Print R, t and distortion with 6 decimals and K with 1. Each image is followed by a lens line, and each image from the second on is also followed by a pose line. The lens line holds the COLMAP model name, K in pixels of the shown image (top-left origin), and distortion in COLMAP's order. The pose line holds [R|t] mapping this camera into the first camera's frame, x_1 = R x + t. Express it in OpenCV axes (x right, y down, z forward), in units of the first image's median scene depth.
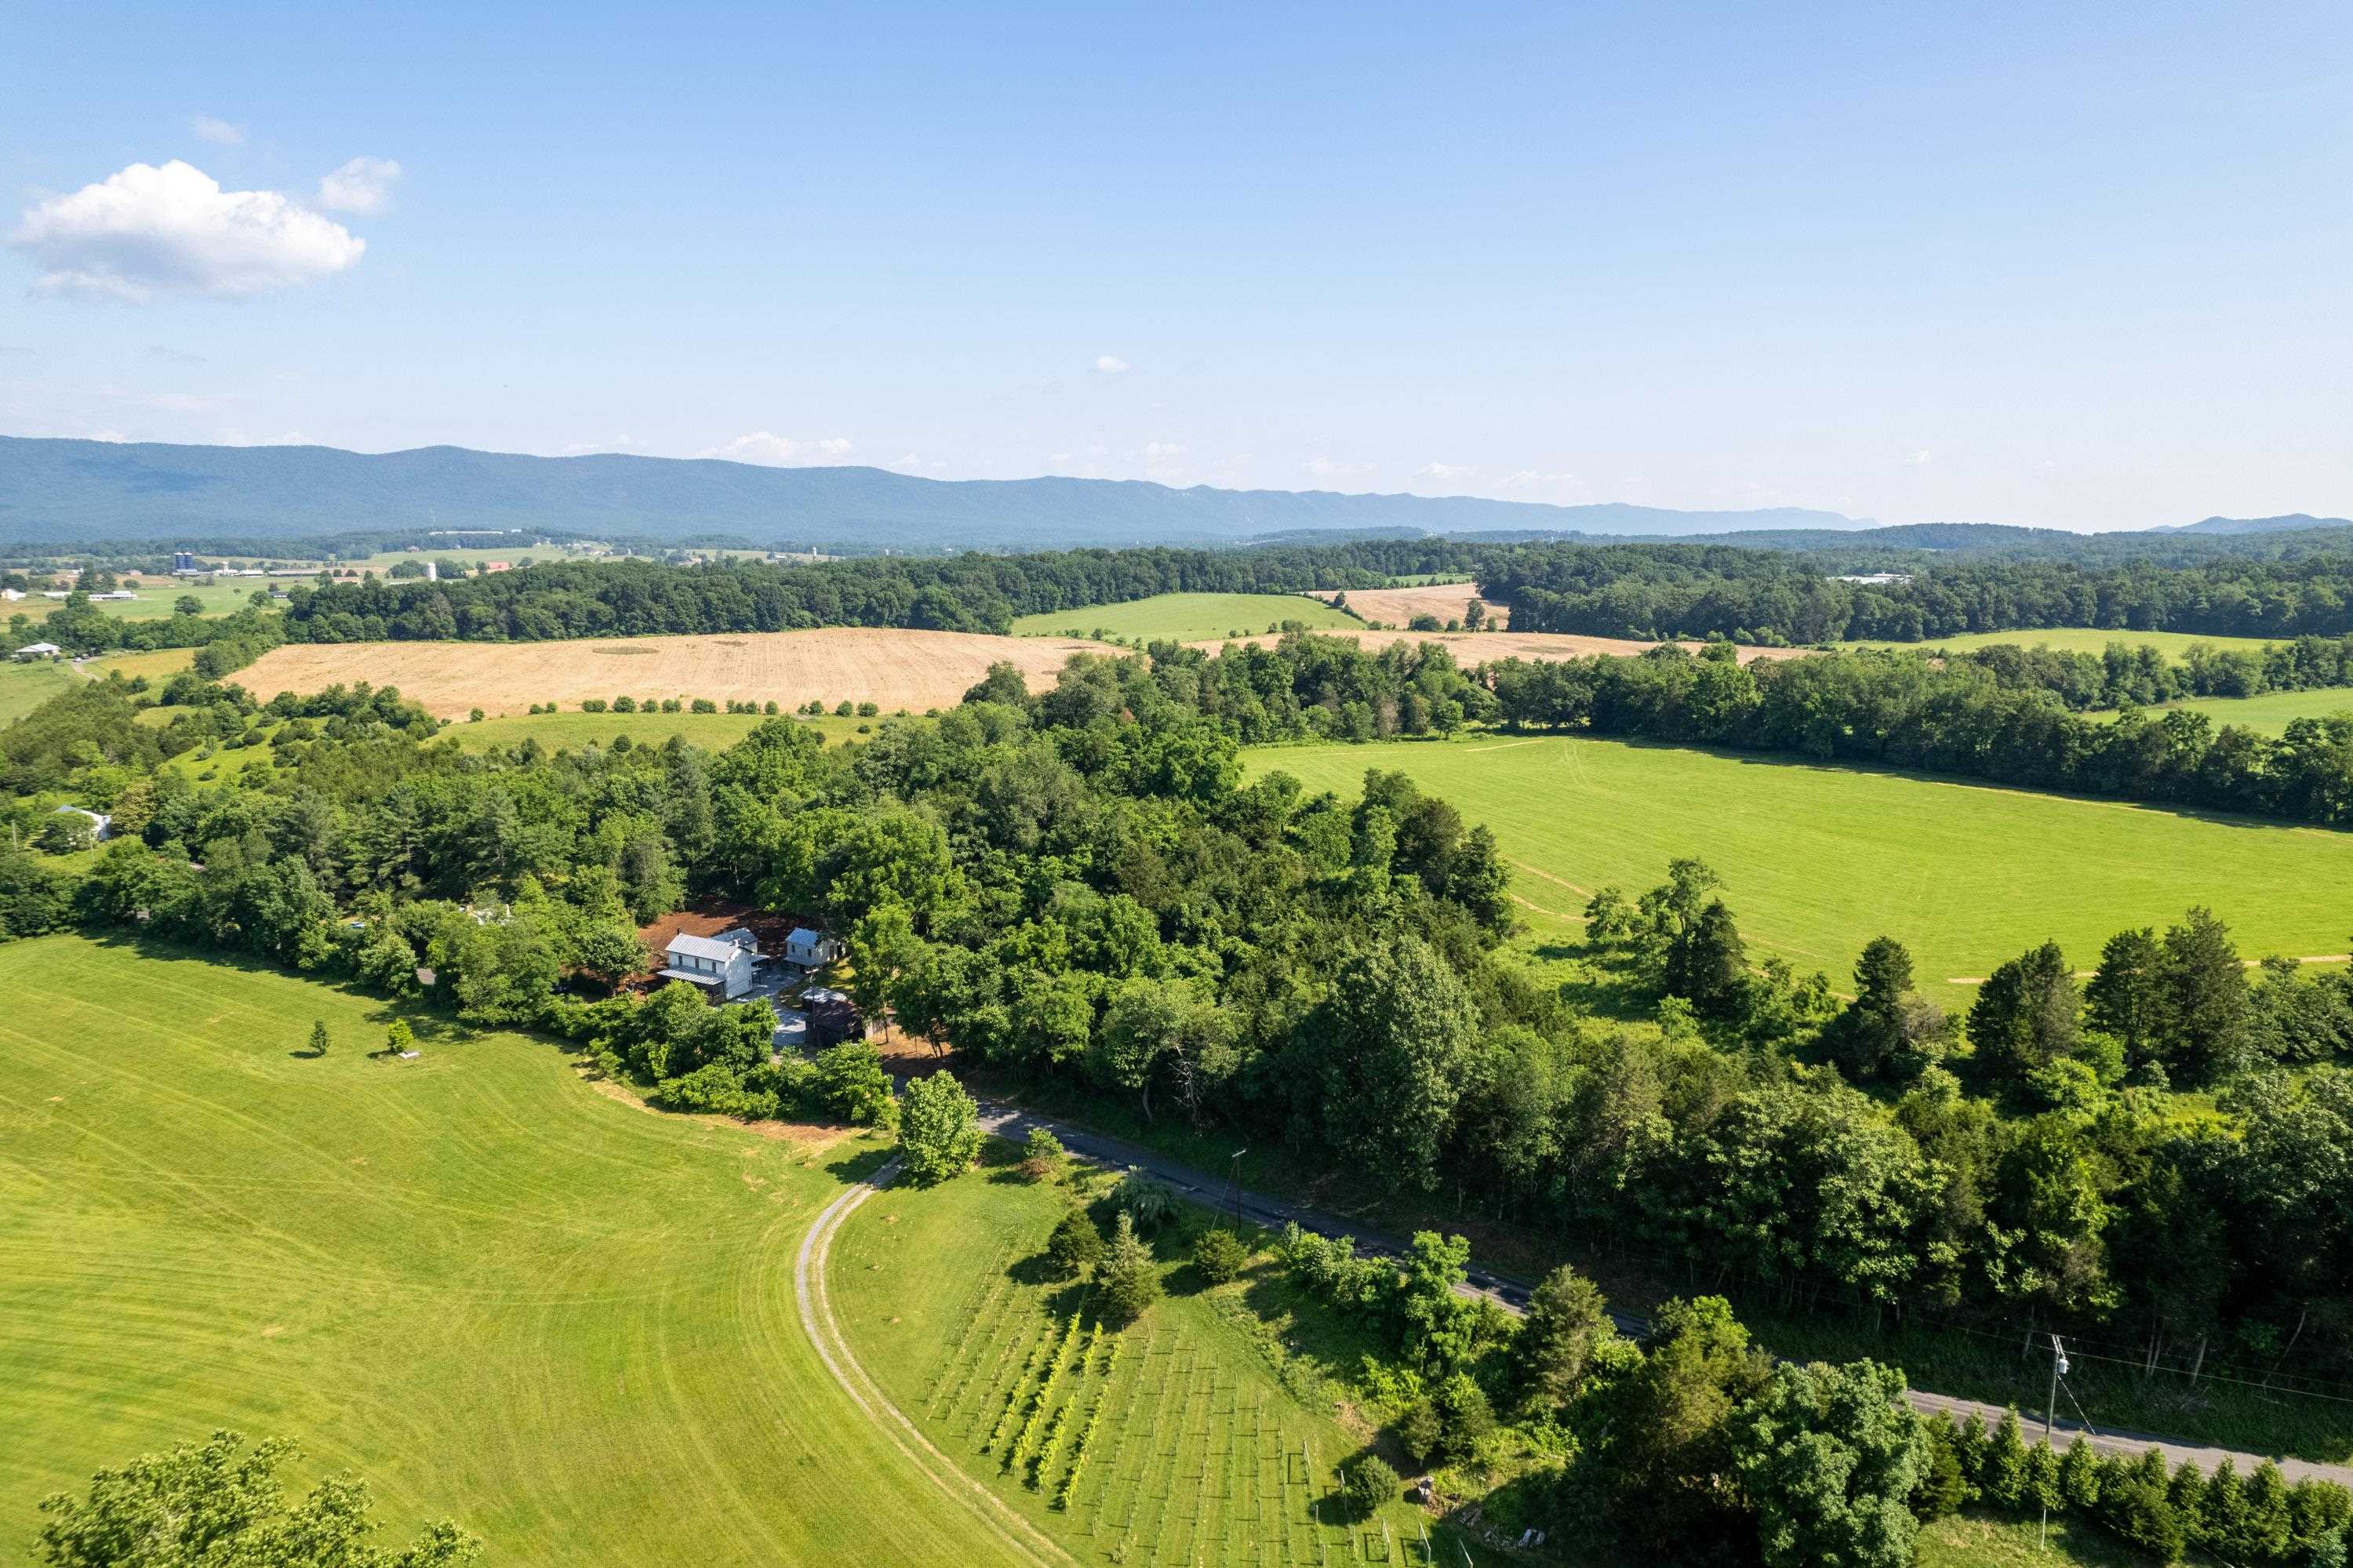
lens RADIAL K [[1513.5, 0, 1165.0], [0, 1513.5, 769.7], [0, 0, 1]] dist [-0.075379, 0.065161]
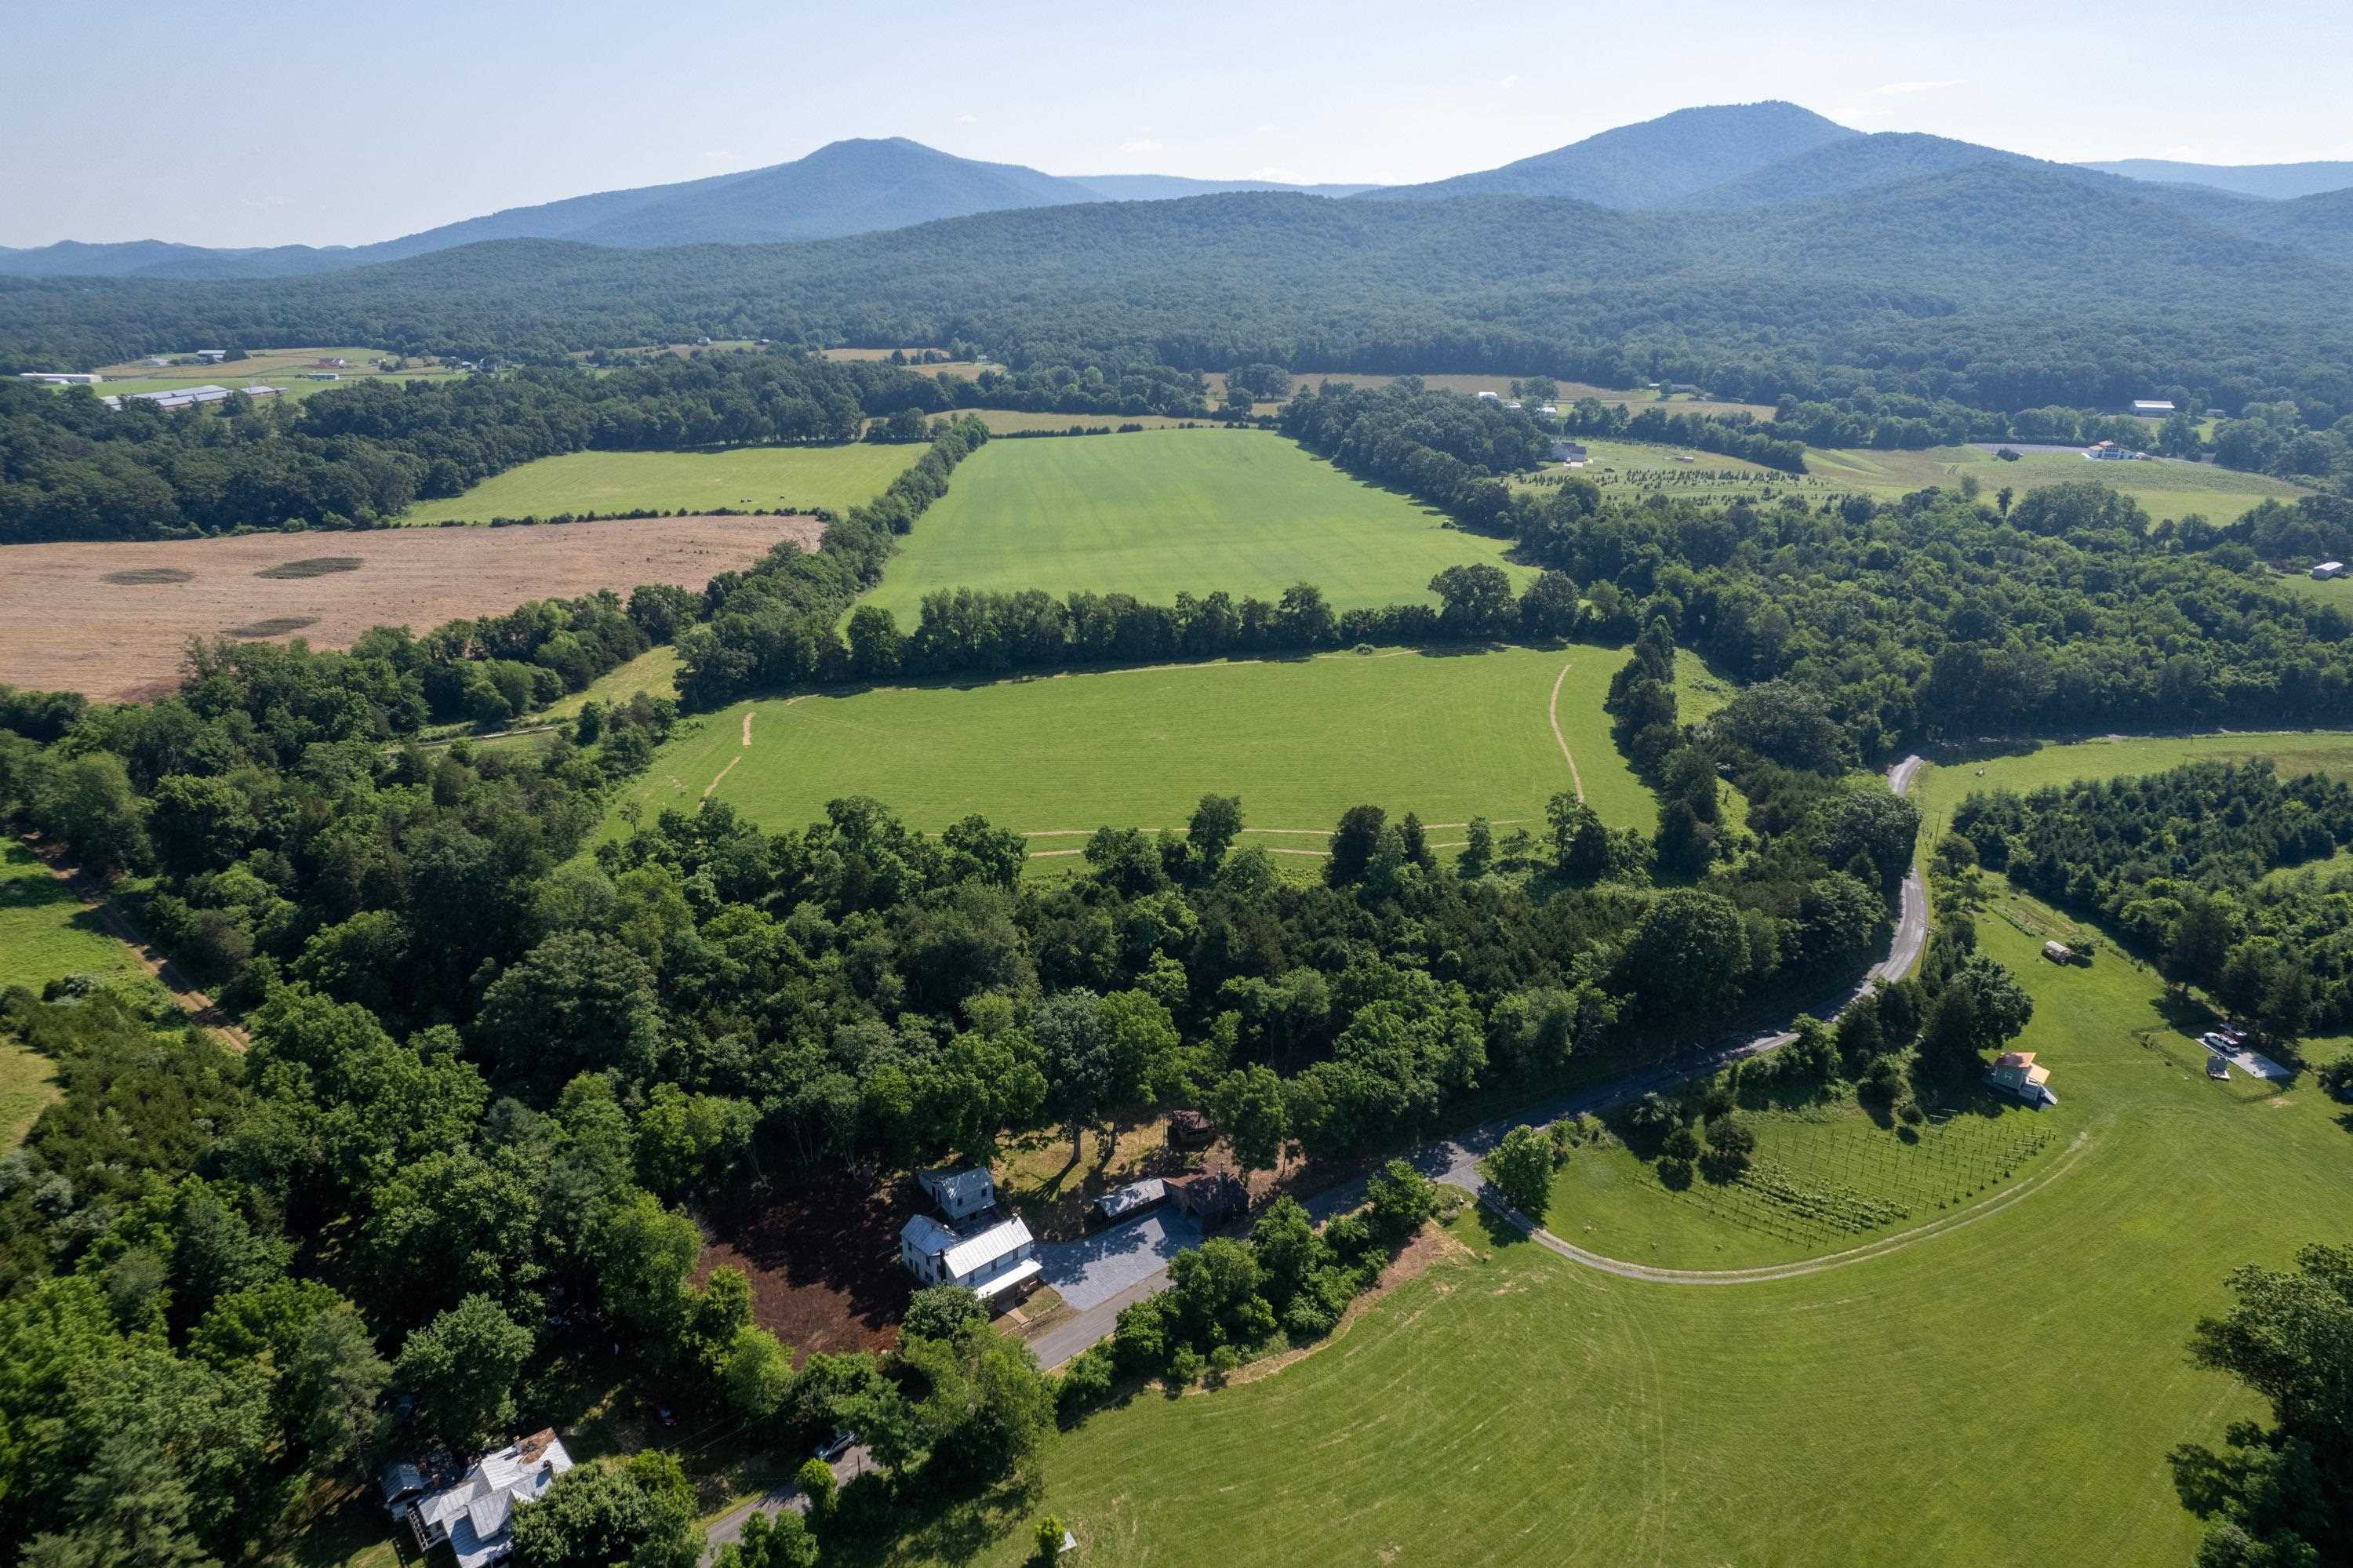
lens RADIAL K [[1513.5, 0, 1178.1], [0, 1513.5, 784.9], [0, 0, 1]] dist [-0.075379, 0.065161]
pose [[0.314055, -0.314223, 0.895898, -0.865023], [0.139038, 0.948690, 0.284000, -0.324740], [-0.939169, 0.035373, 0.341630, 0.538366]]
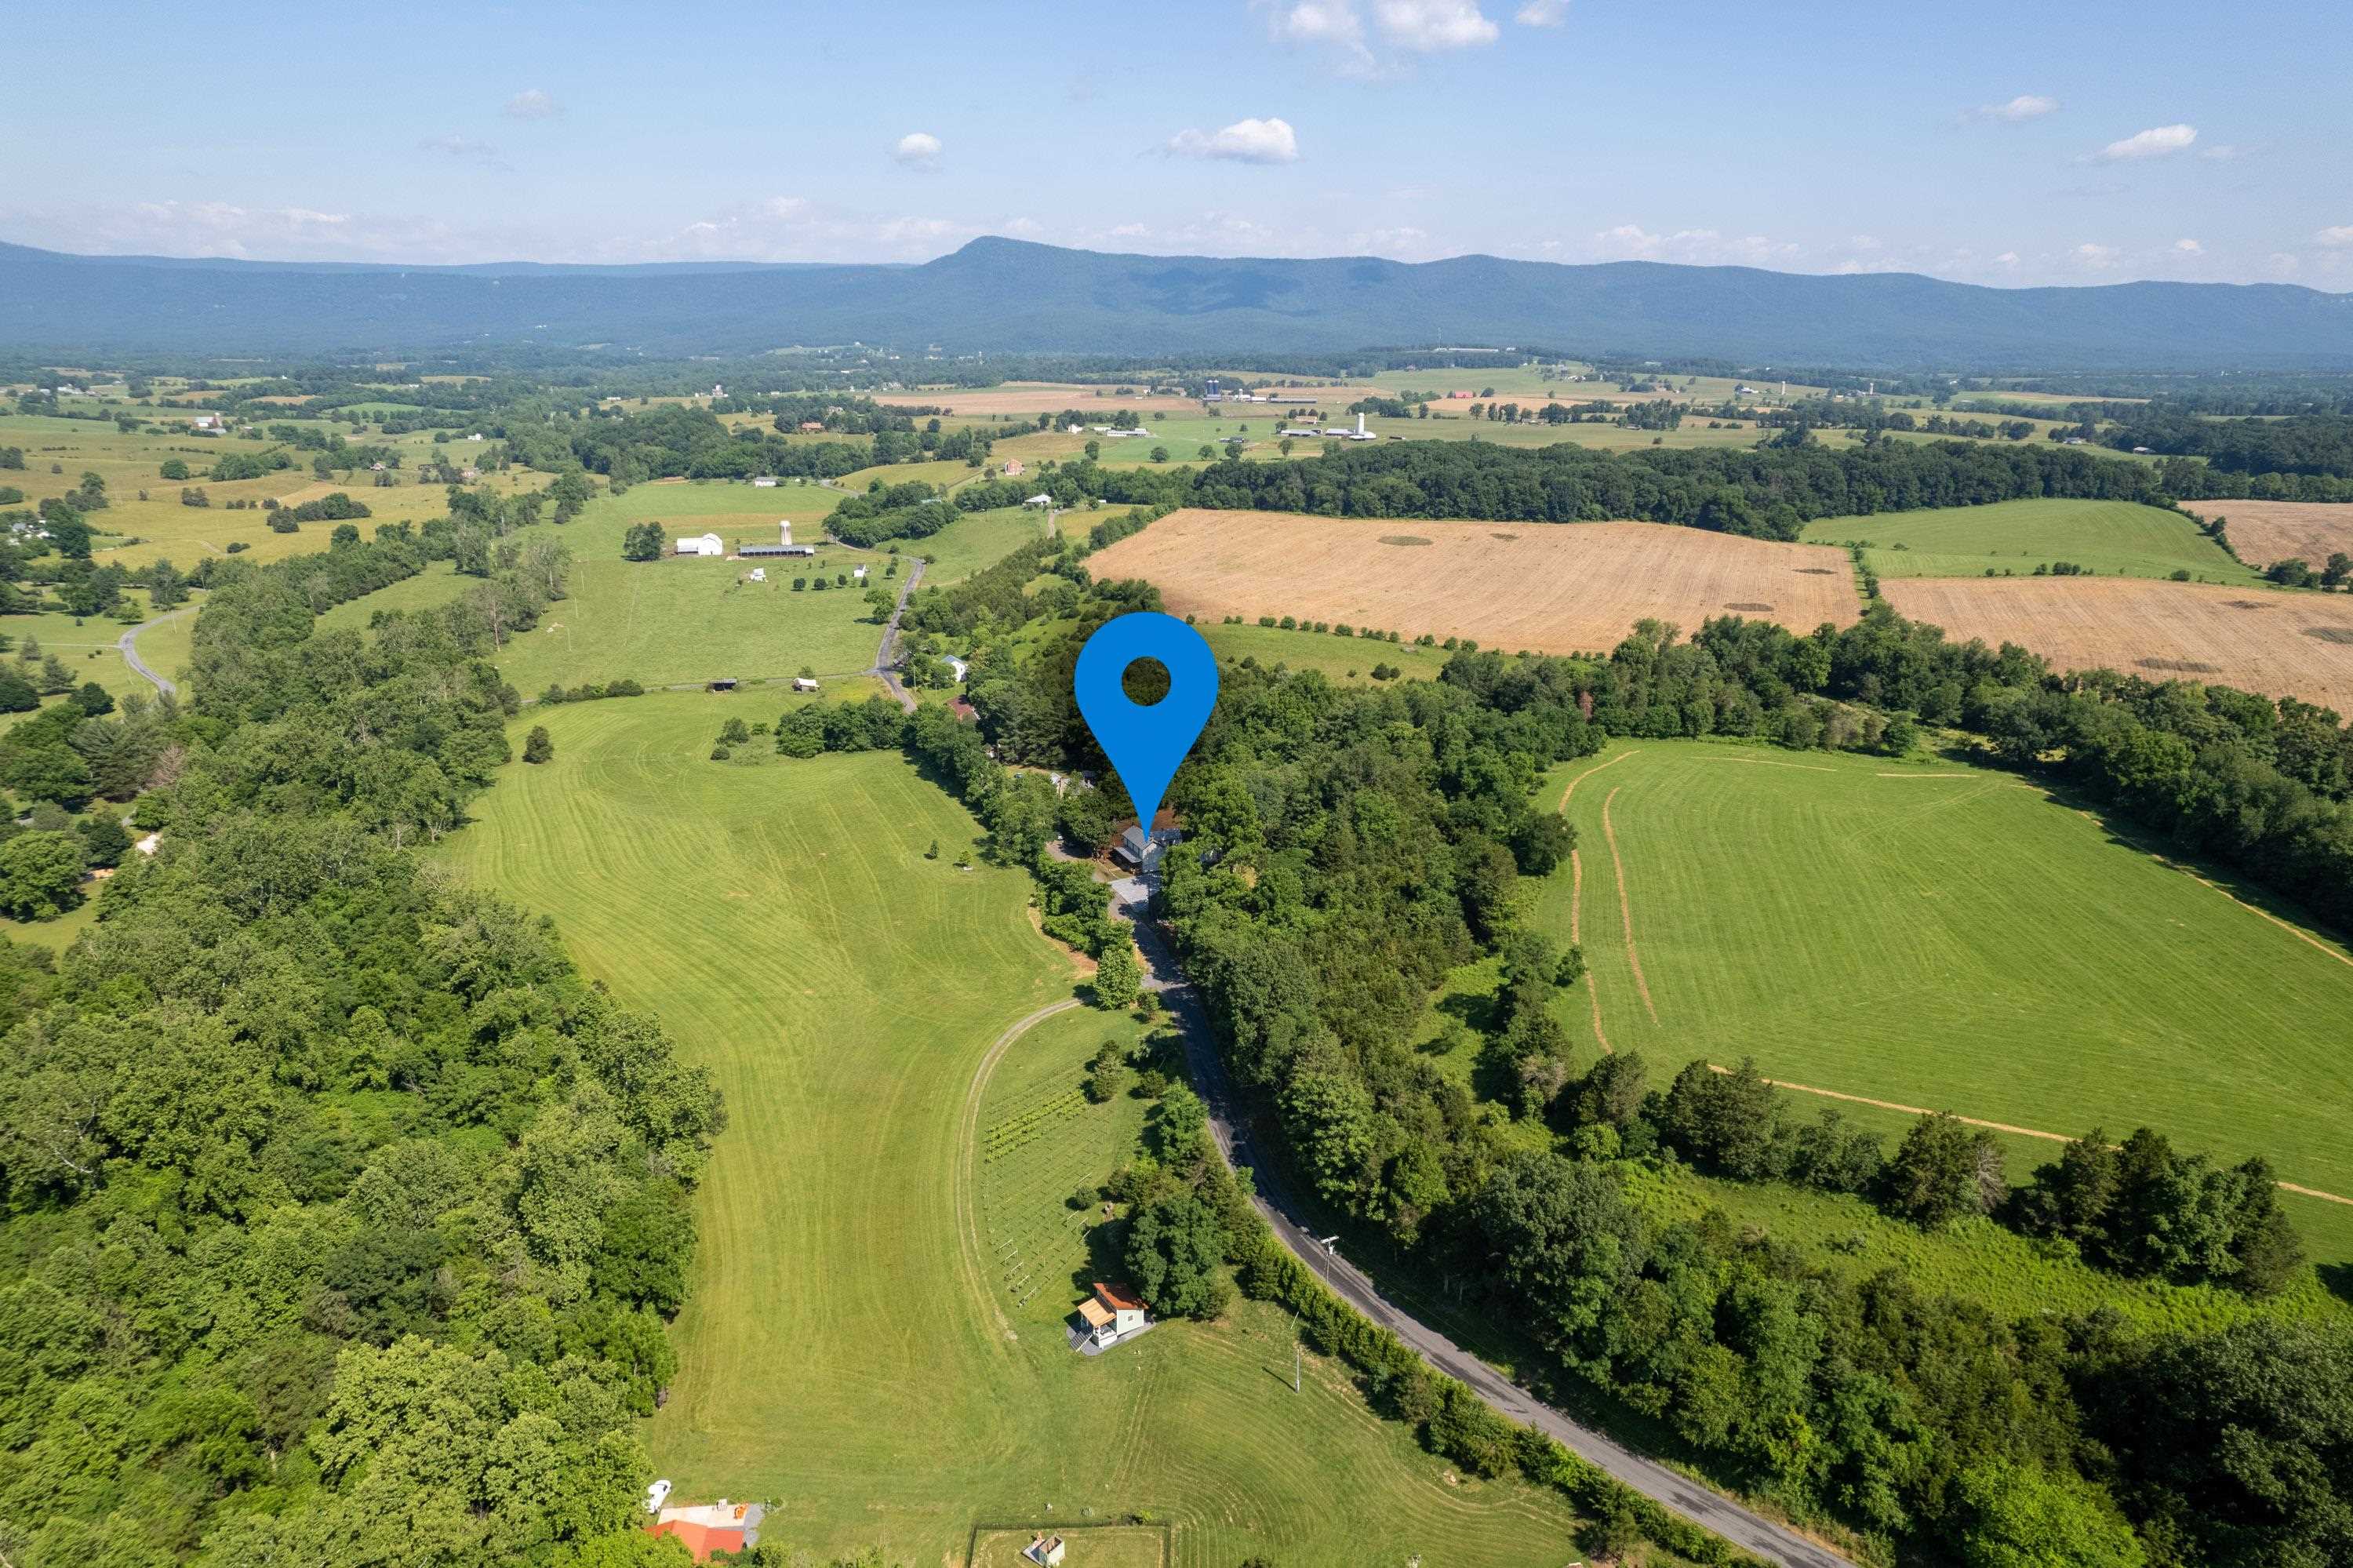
lens RADIAL K [[1513.5, 0, 1165.8], [0, 1513.5, 763.6], [0, 0, 1]] dist [-0.075379, 0.065161]
pose [[0.796888, 0.170793, -0.579482, 0.576929], [-0.097773, 0.983021, 0.155275, -0.192963], [0.596163, -0.067079, 0.800057, -0.244440]]
